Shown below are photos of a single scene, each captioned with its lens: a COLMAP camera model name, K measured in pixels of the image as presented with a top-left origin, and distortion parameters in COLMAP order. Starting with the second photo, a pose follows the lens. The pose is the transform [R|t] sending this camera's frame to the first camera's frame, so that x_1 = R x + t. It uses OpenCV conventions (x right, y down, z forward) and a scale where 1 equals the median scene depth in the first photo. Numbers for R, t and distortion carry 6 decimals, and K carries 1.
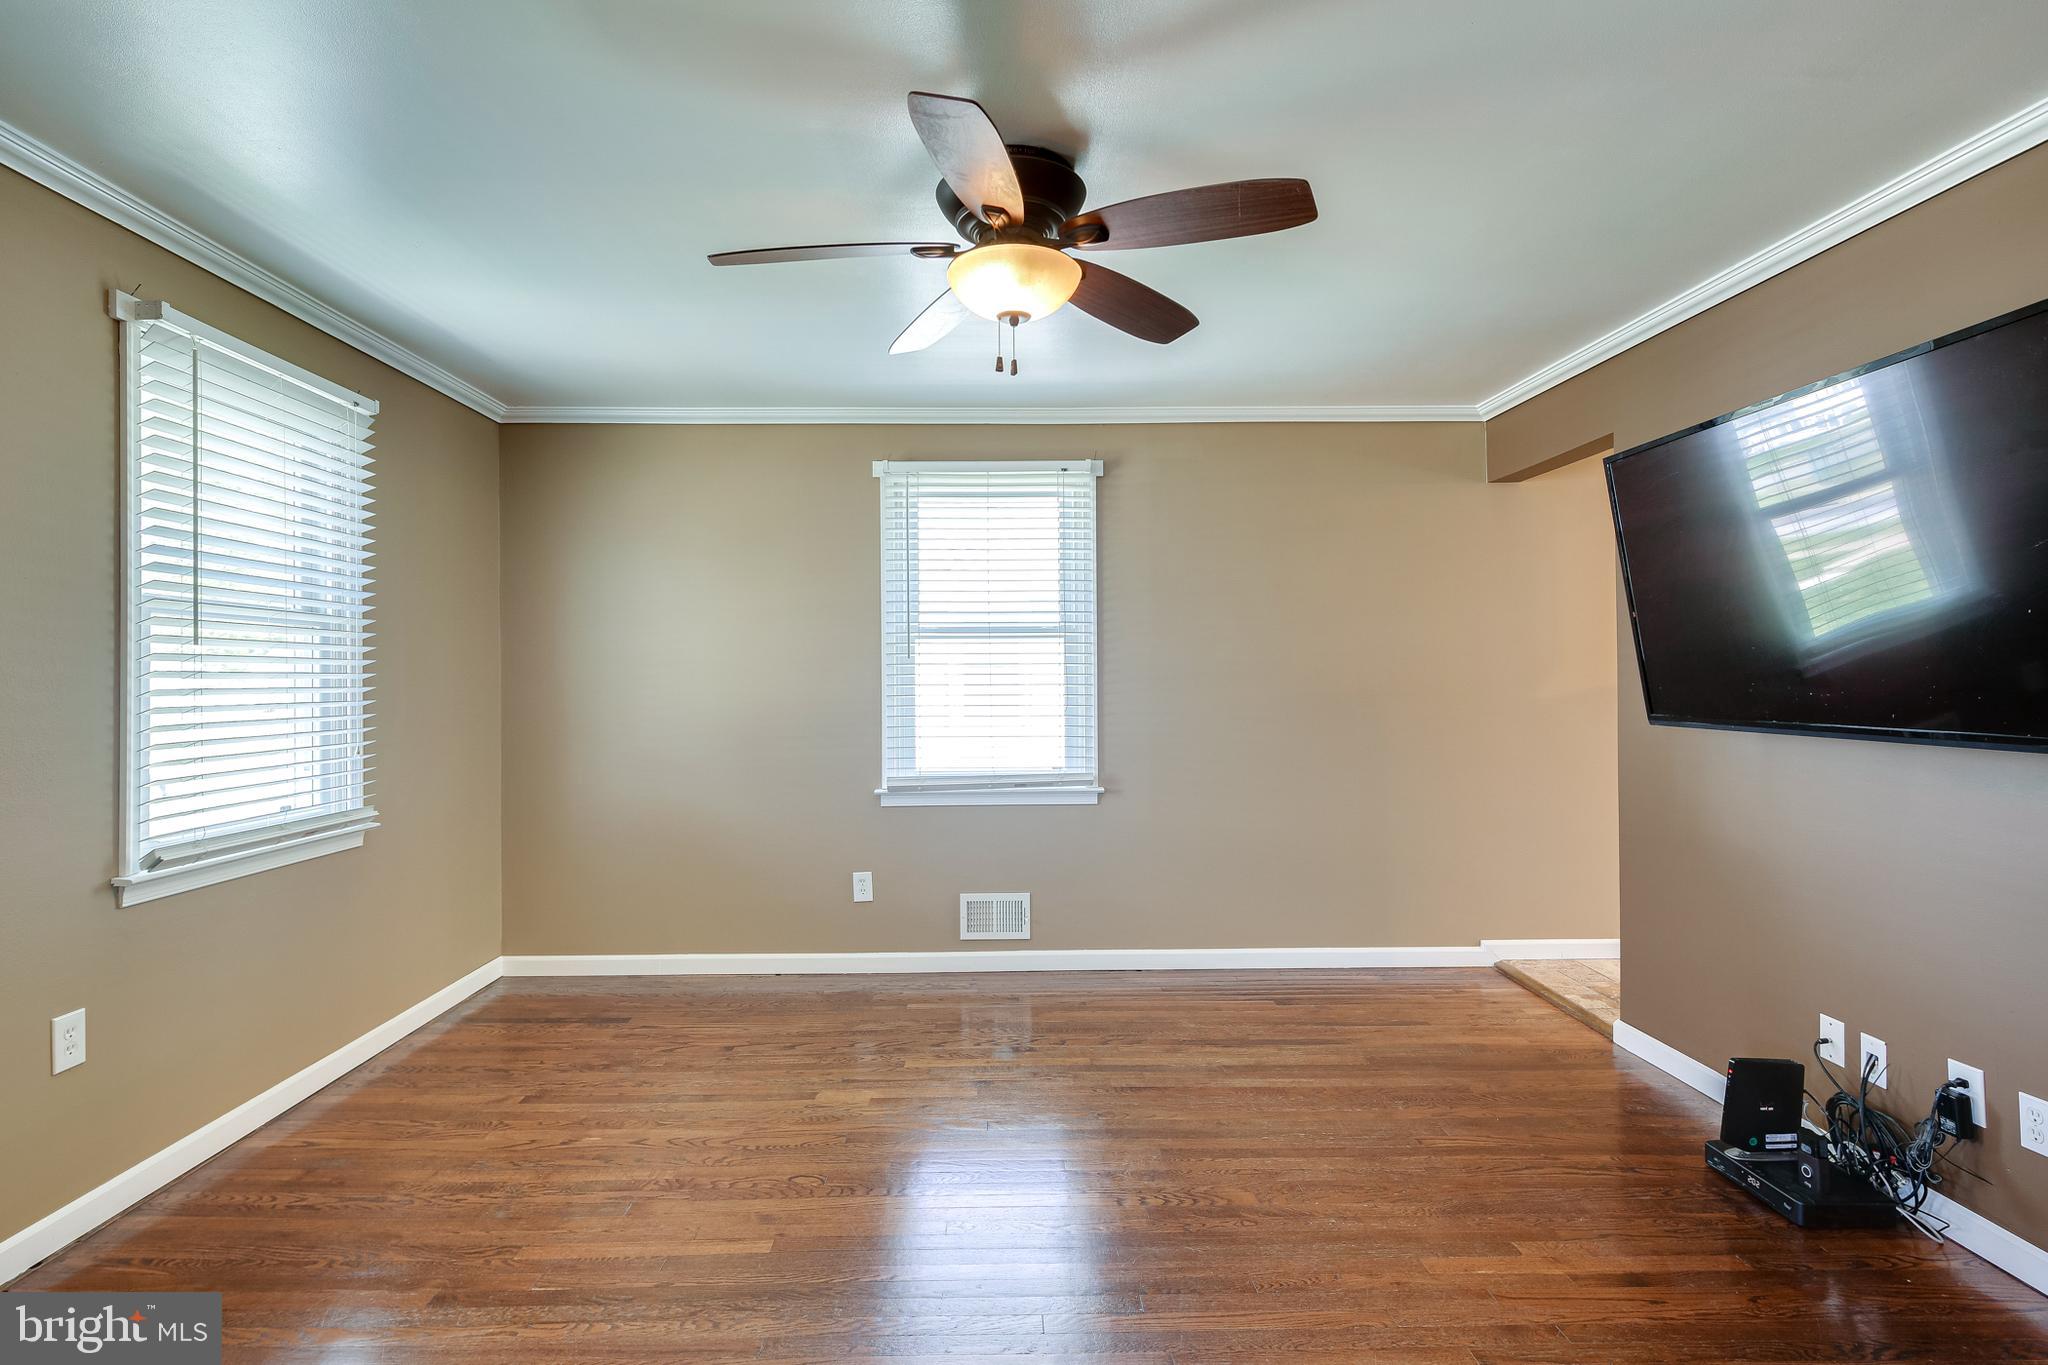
lens RADIAL K [[1004.4, 0, 1014.8], [0, 1004.4, 667.9], [0, 0, 1]] dist [0.001521, -0.000552]
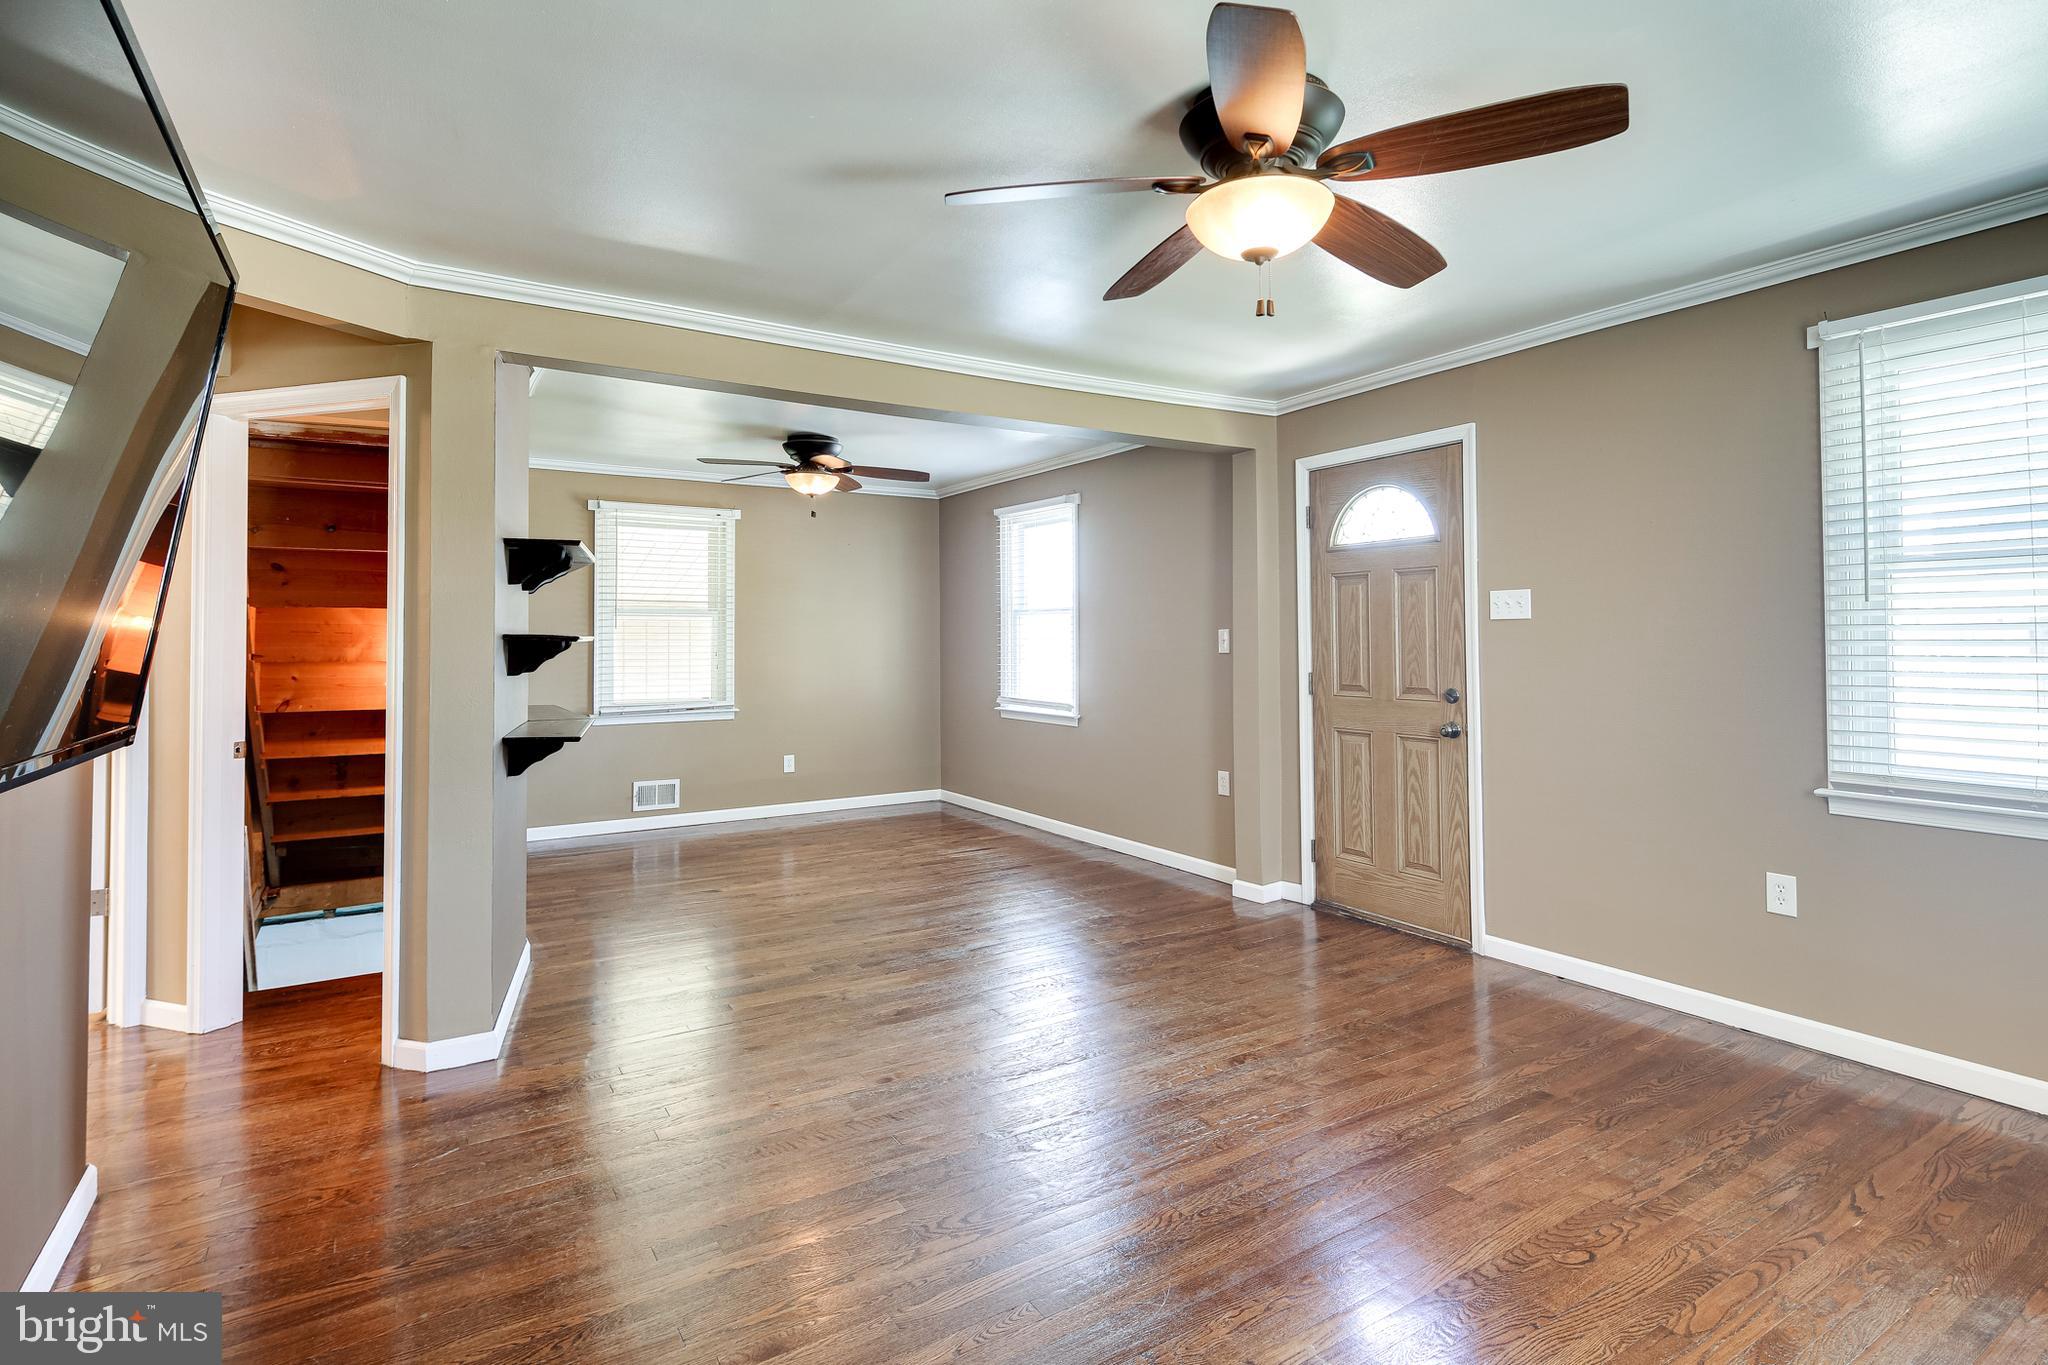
lens RADIAL K [[995.2, 0, 1018.9], [0, 995.2, 617.1], [0, 0, 1]] dist [-0.000825, -0.000060]
pose [[-0.862412, 0.003275, -0.506197, 0.629059], [0.020150, 0.999409, -0.027865, 0.008359], [0.505806, -0.034231, -0.861968, 1.598865]]
